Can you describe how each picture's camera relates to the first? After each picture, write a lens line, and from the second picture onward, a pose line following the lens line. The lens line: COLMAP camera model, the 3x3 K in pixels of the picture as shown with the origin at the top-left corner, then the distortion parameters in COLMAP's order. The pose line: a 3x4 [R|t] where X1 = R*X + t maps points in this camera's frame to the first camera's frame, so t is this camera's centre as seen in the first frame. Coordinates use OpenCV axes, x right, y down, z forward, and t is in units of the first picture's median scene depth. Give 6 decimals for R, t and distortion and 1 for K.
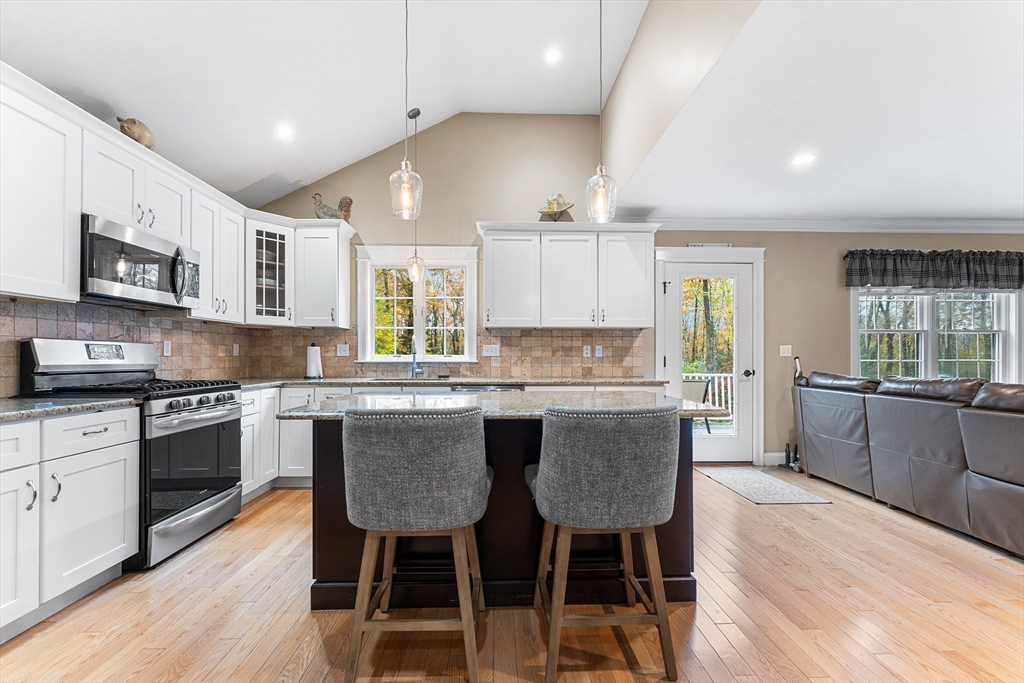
lens RADIAL K [[419.9, 0, 512.0], [0, 419.9, 351.9], [0, 0, 1]] dist [-0.000419, 0.000069]
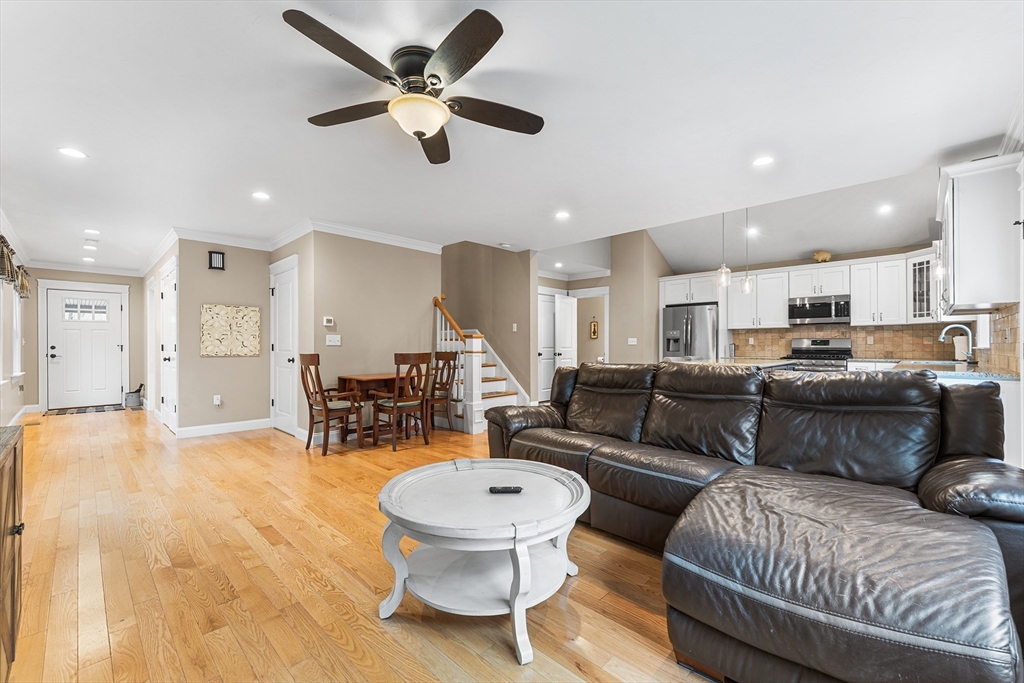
lens RADIAL K [[424.8, 0, 510.0], [0, 424.8, 344.3], [0, 0, 1]] dist [-0.000518, -0.000253]
pose [[-0.723547, -0.002611, -0.690270, 1.424243], [0.009589, 0.999858, -0.013833, 0.017792], [0.690209, -0.016628, -0.723419, 0.989864]]
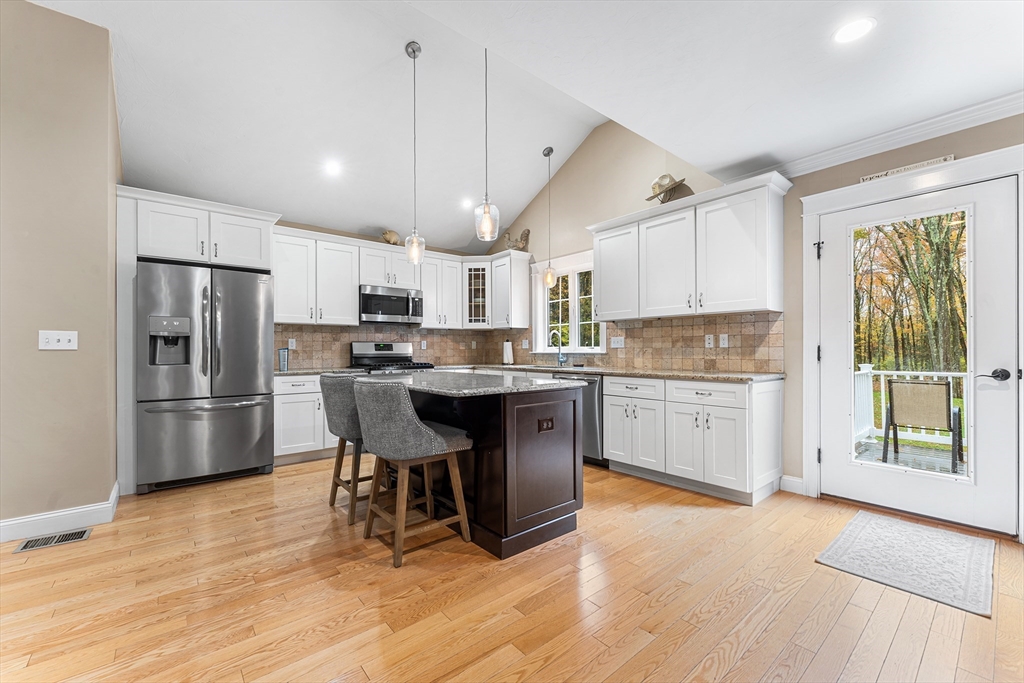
lens RADIAL K [[415.0, 0, 510.6], [0, 415.0, 348.5], [0, 0, 1]] dist [-0.000918, -0.000154]
pose [[0.609866, -0.006338, -0.792479, 0.640660], [0.014696, 0.999887, 0.003313, 0.004936], [0.792368, -0.013667, 0.609890, 0.156754]]
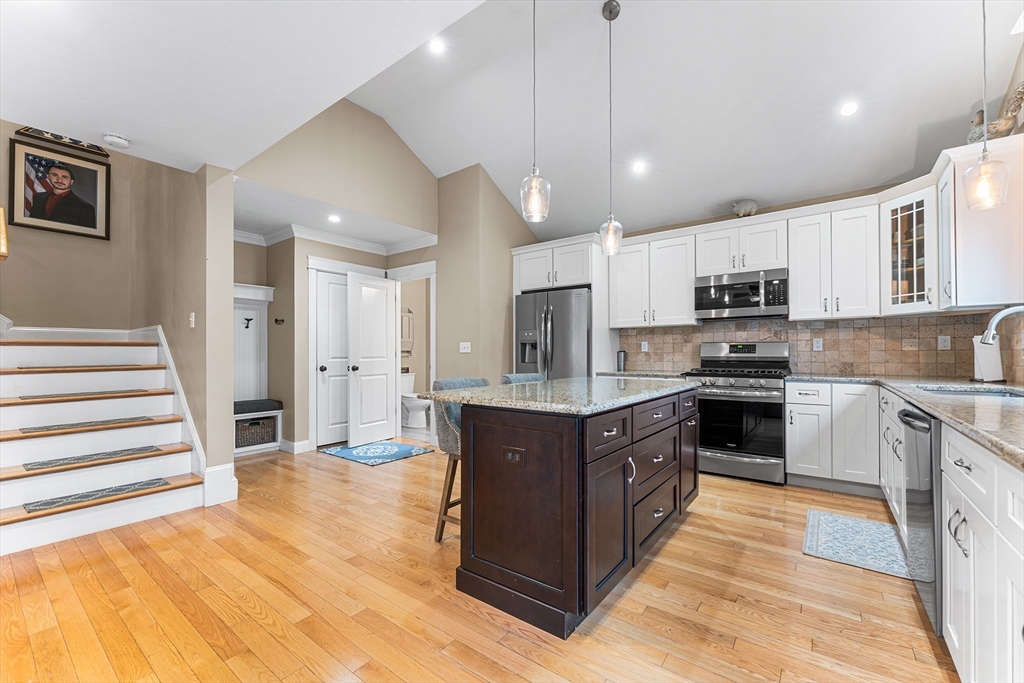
lens RADIAL K [[419.9, 0, 512.0], [0, 419.9, 351.9], [0, 0, 1]] dist [-0.000419, 0.000069]
pose [[-0.631551, 0.000094, -0.775335, 0.544270], [0.014196, 0.999834, -0.011443, 0.011251], [0.775205, -0.018233, -0.631447, 0.835727]]
